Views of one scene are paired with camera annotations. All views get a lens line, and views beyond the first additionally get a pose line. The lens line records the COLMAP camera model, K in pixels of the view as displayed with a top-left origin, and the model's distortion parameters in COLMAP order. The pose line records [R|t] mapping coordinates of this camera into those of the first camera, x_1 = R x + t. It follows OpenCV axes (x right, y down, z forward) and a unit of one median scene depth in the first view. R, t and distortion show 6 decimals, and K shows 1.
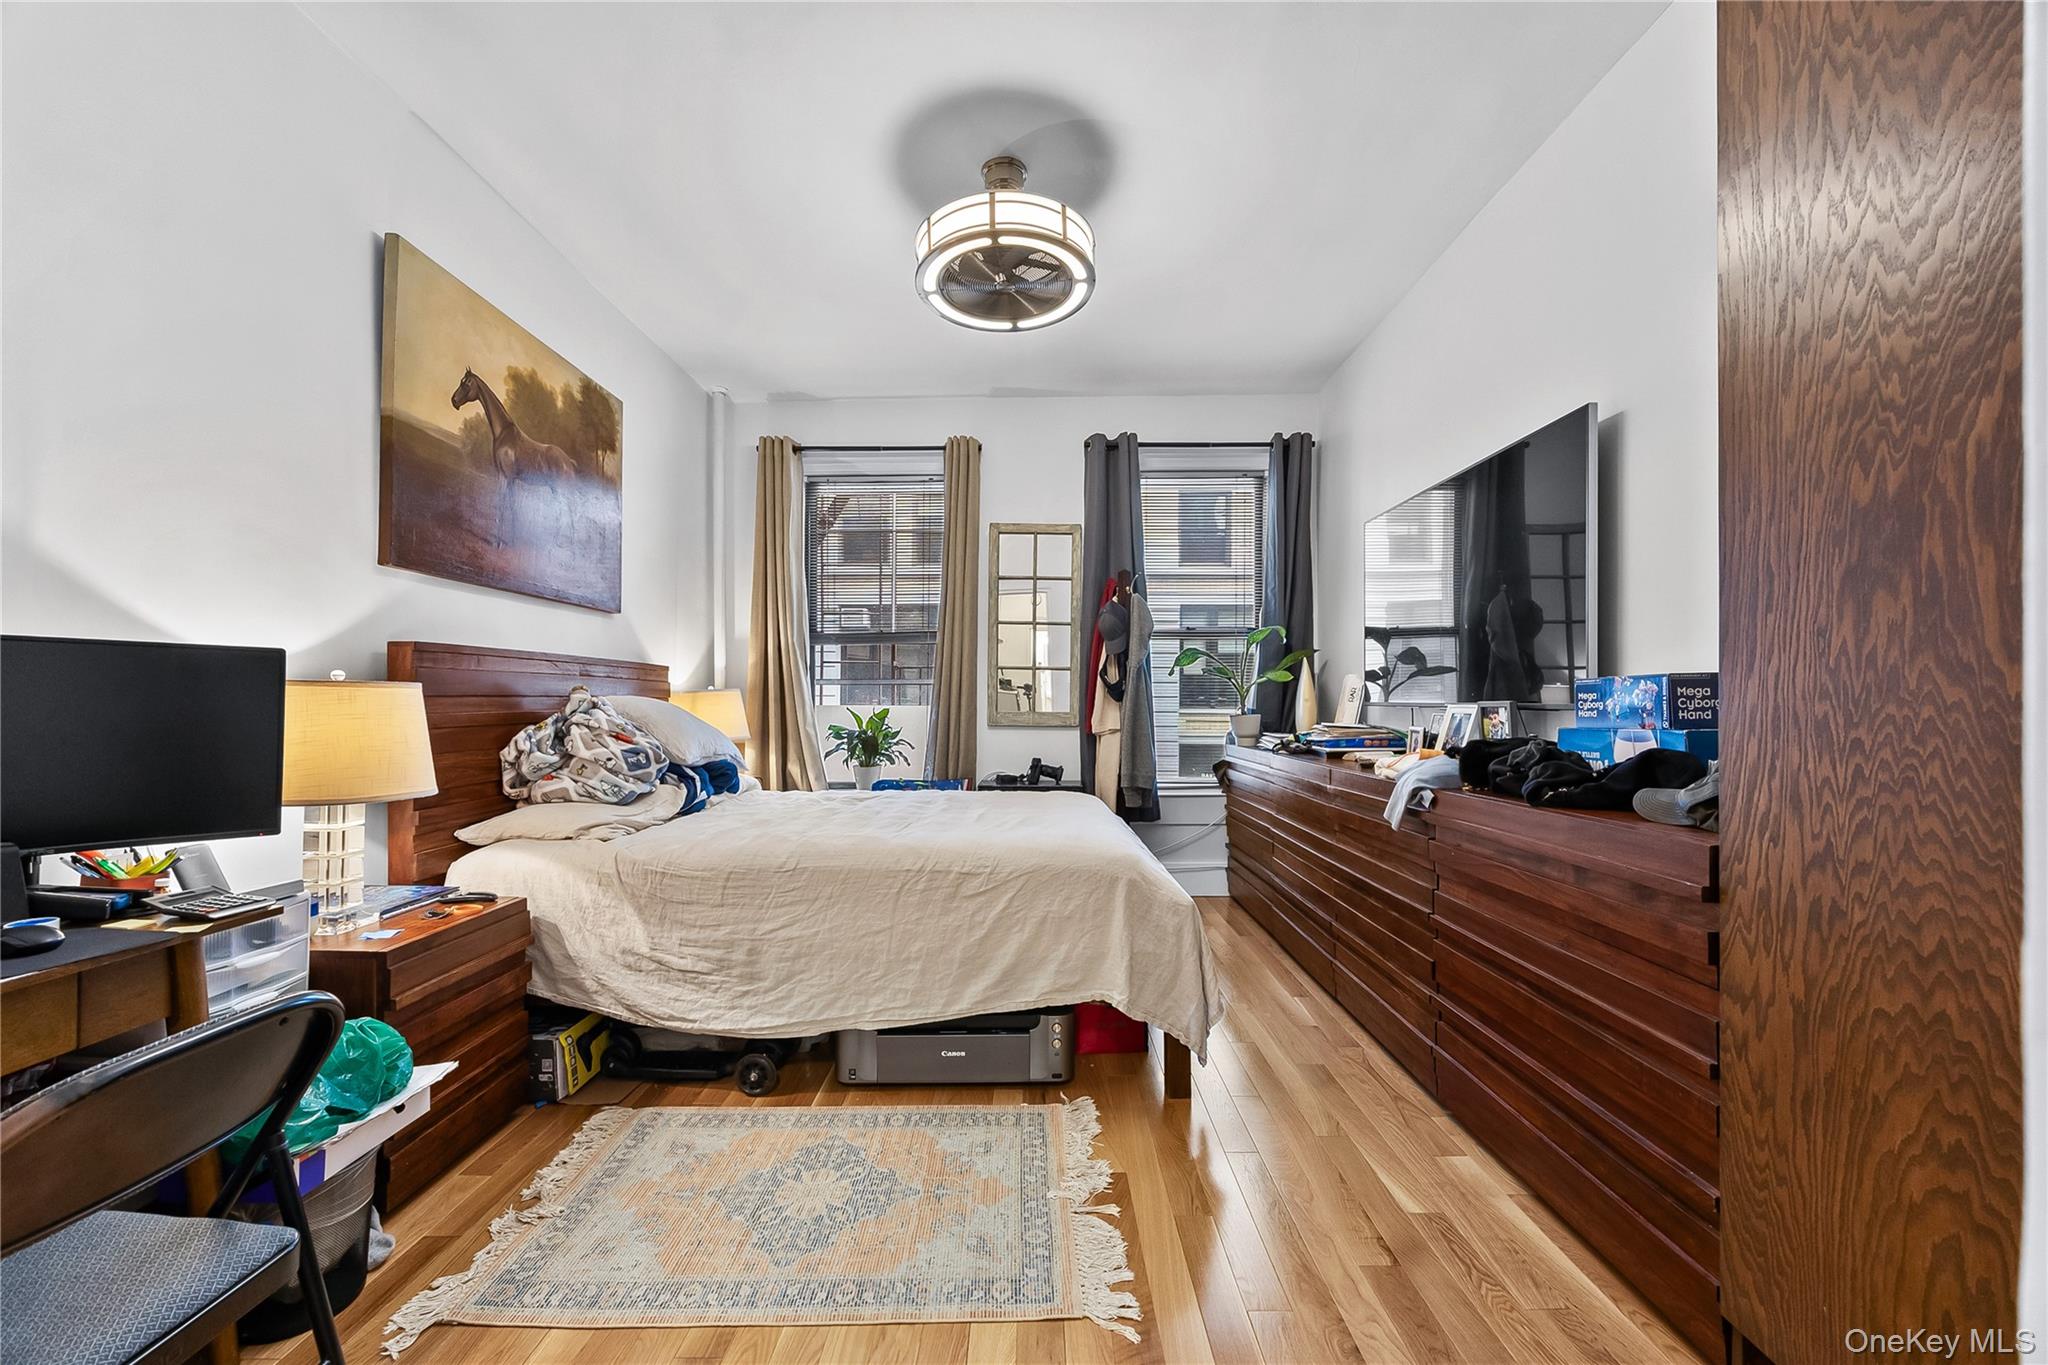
lens RADIAL K [[781.2, 0, 1008.1], [0, 781.2, 698.5], [0, 0, 1]] dist [-0.001065, 0.000122]
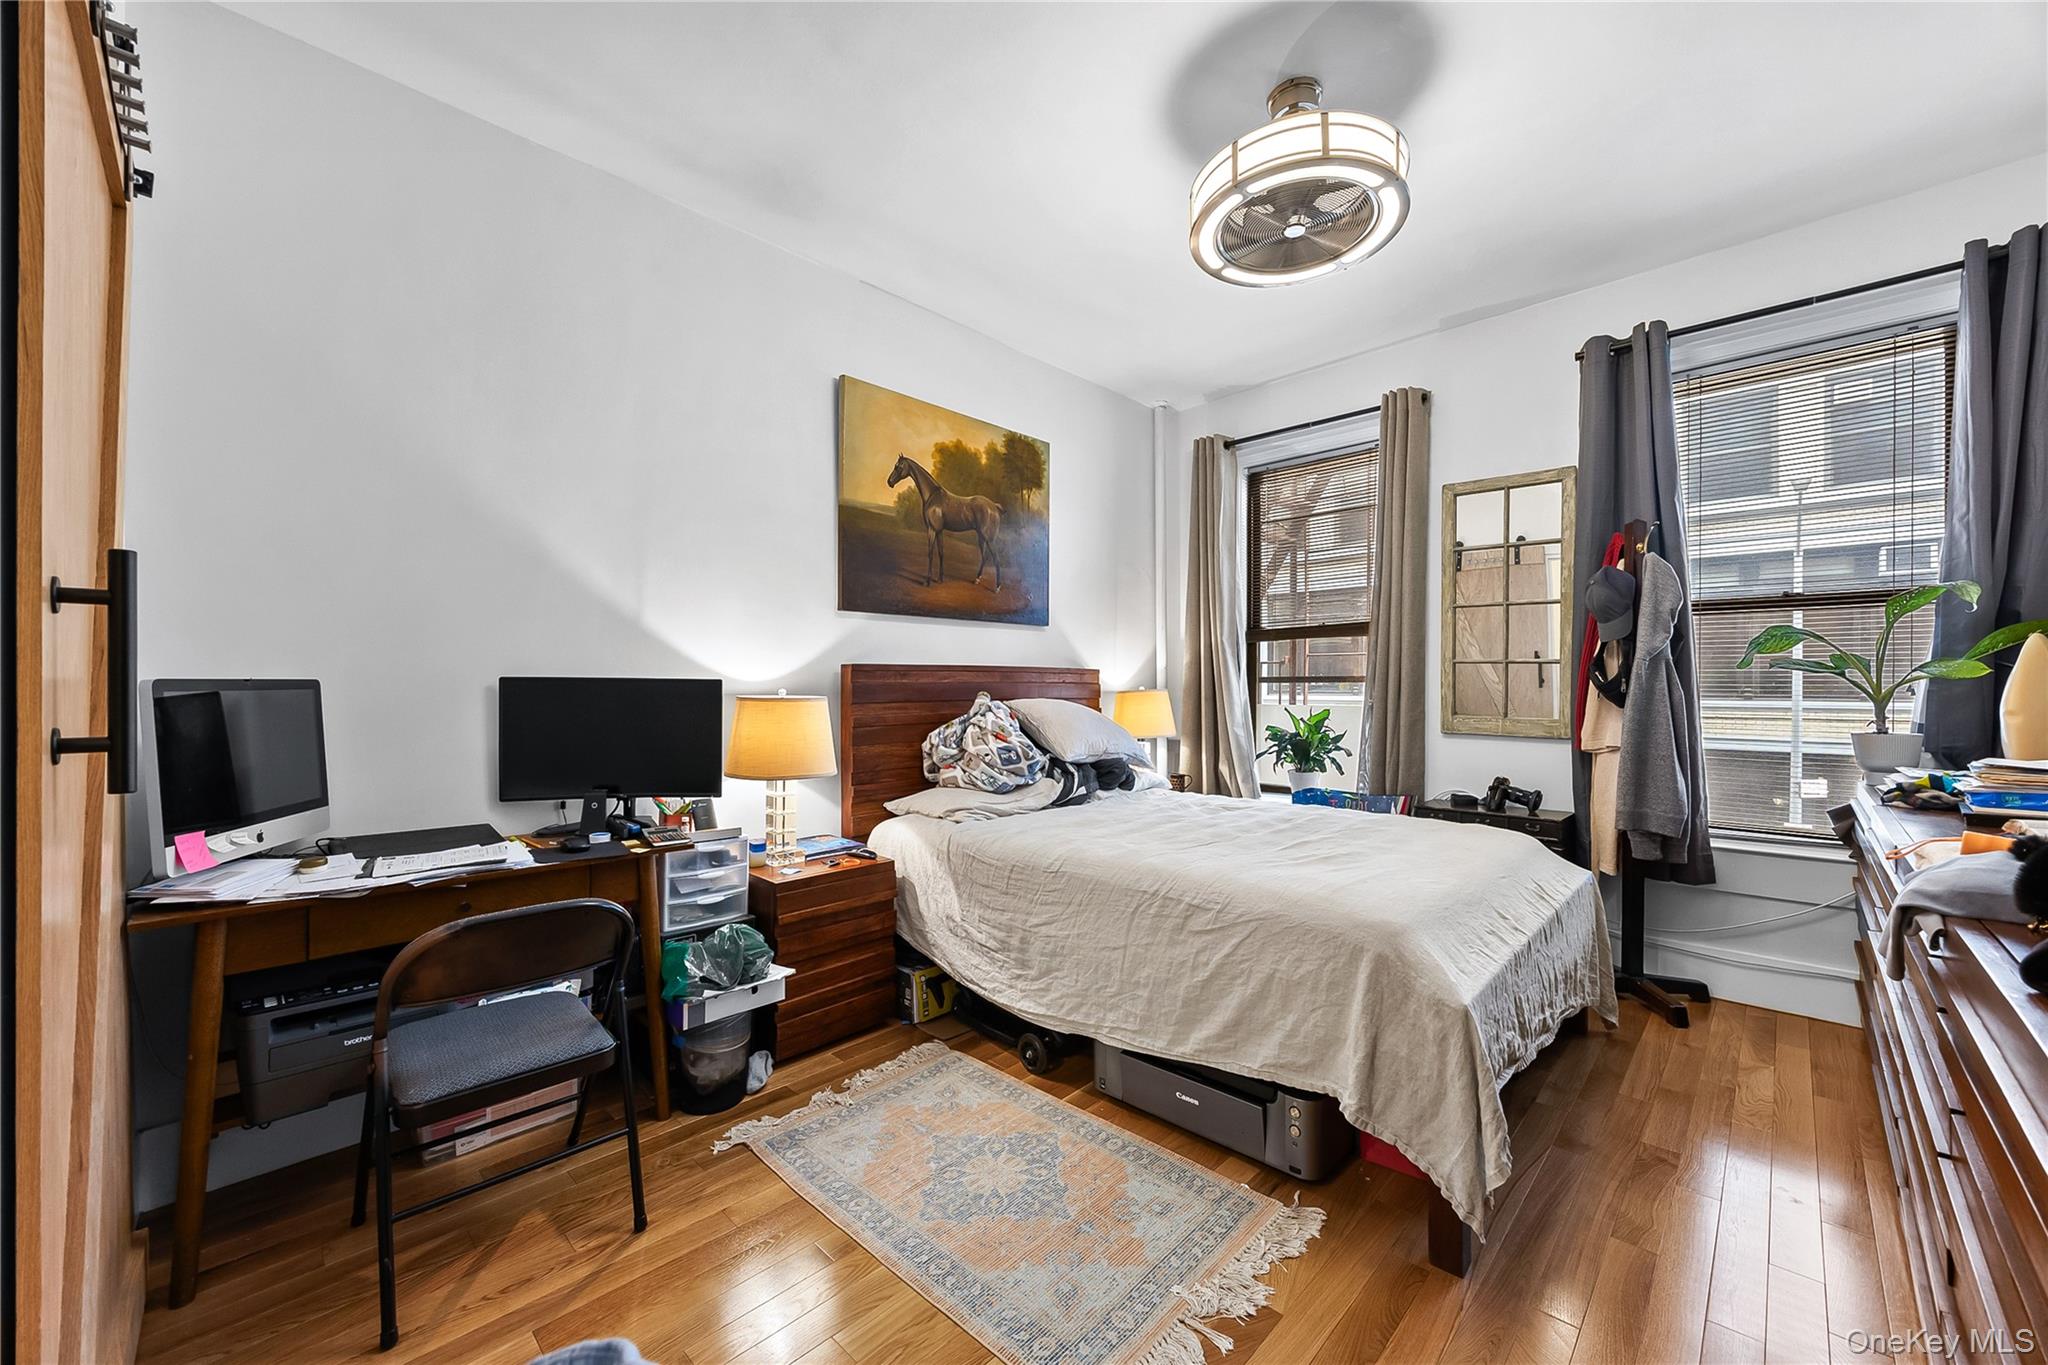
lens RADIAL K [[781.2, 0, 1004.3], [0, 781.2, 686.5], [0, 0, 1]] dist [-0.001065, 0.000122]
pose [[0.726143, -0.001813, -0.687542, 0.379122], [0.004595, 0.999987, 0.002215, -0.033516], [0.687529, -0.004768, 0.726142, 0.168960]]
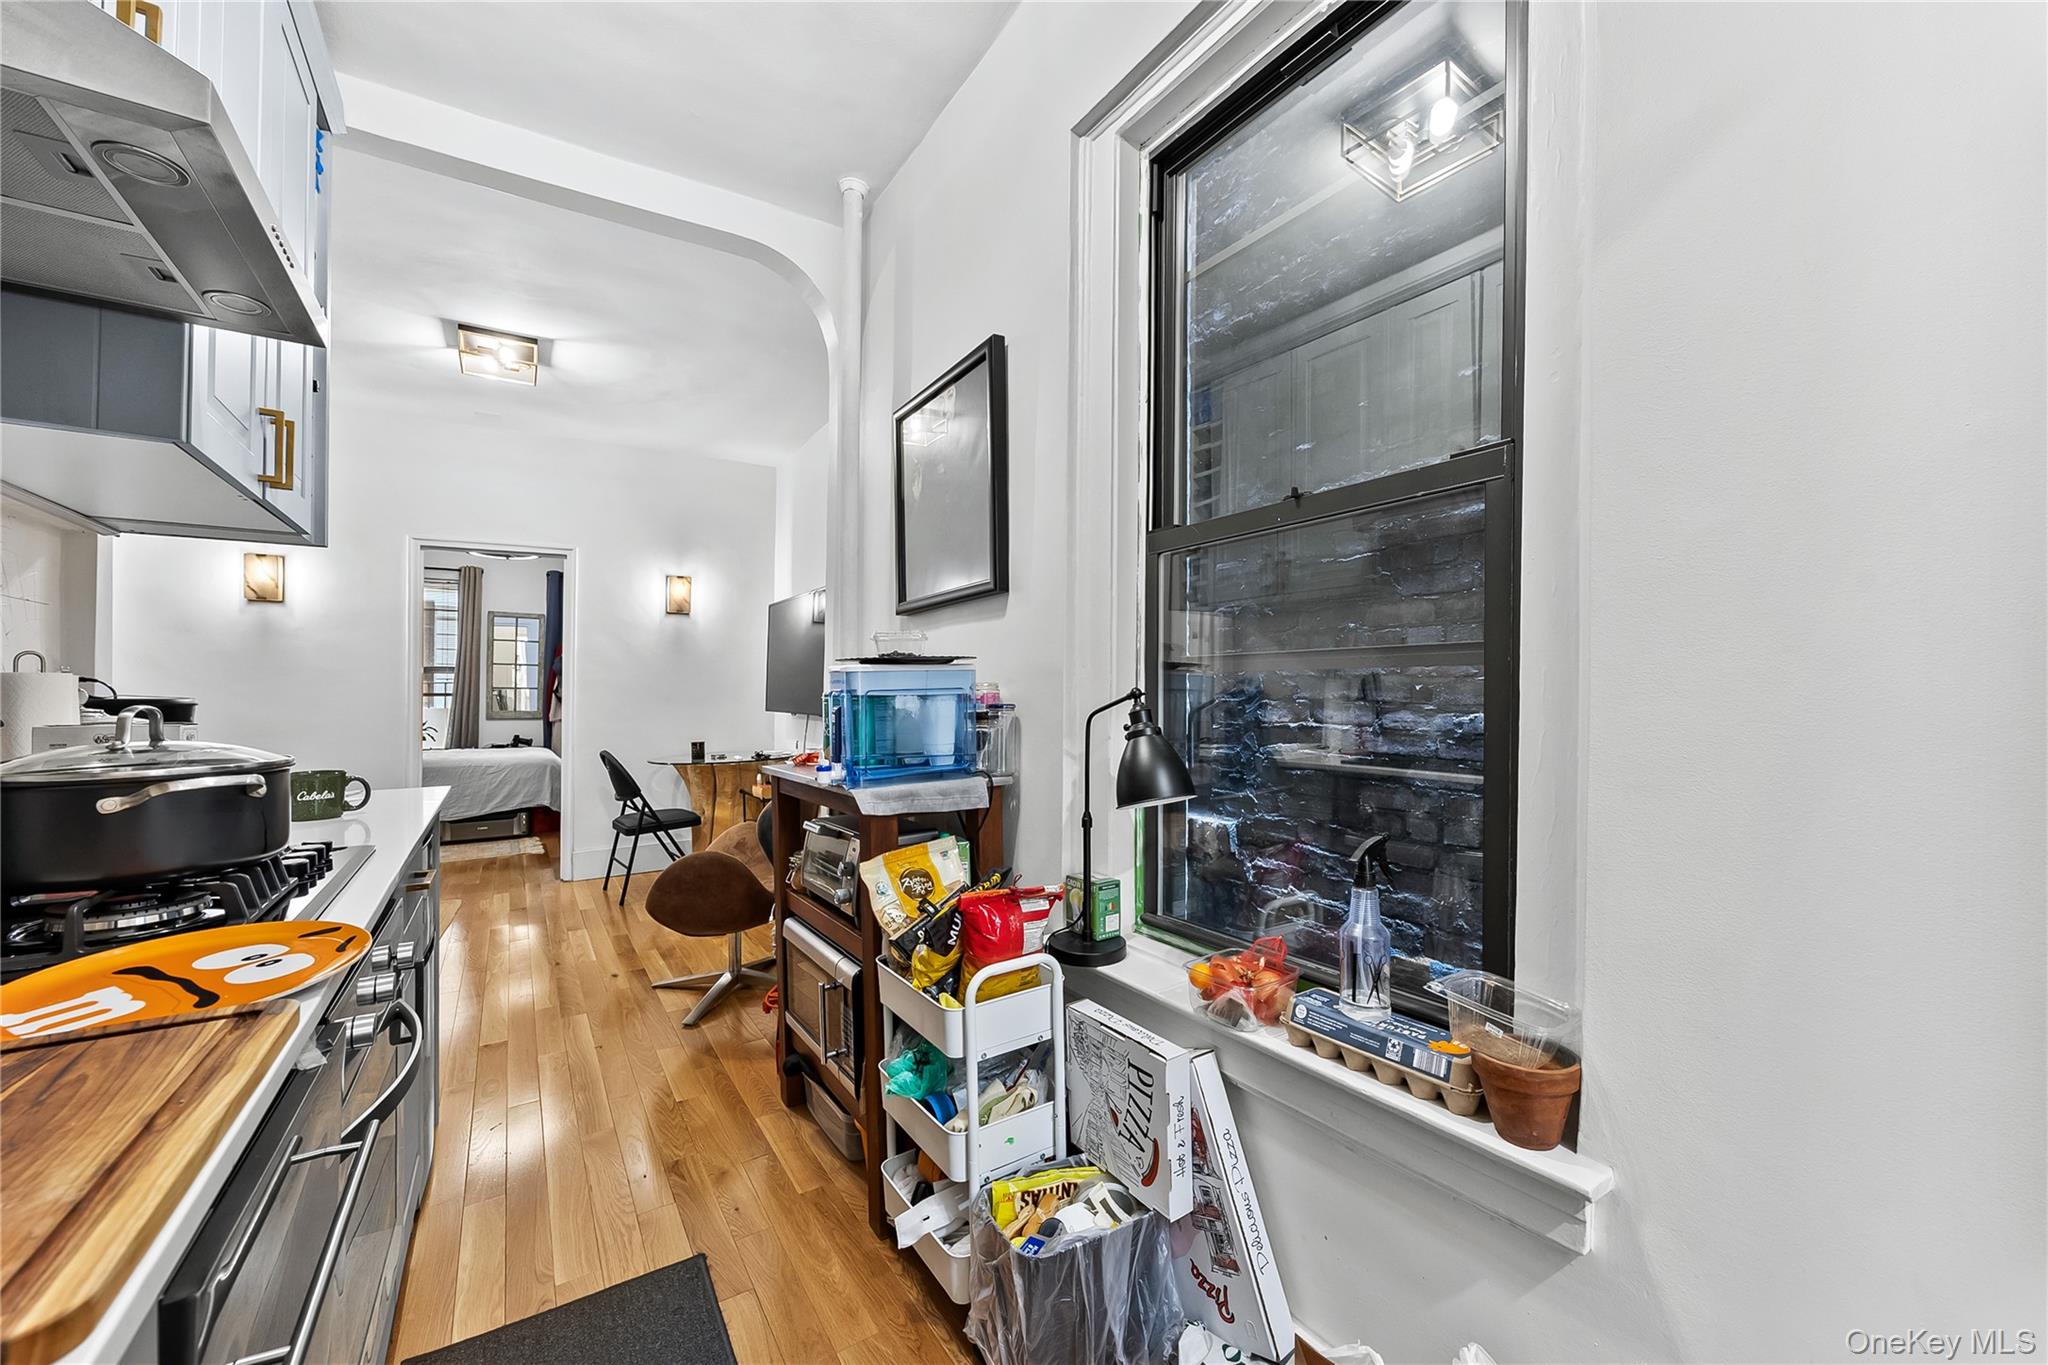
lens RADIAL K [[781.2, 0, 1023.3], [0, 781.2, 693.8], [0, 0, 1]] dist [-0.001065, 0.000122]
pose [[0.818886, 0.005926, 0.573925, -0.084337], [-0.005341, 0.999982, -0.002705, -0.049128], [-0.573931, -0.000850, 0.818903, -2.352657]]
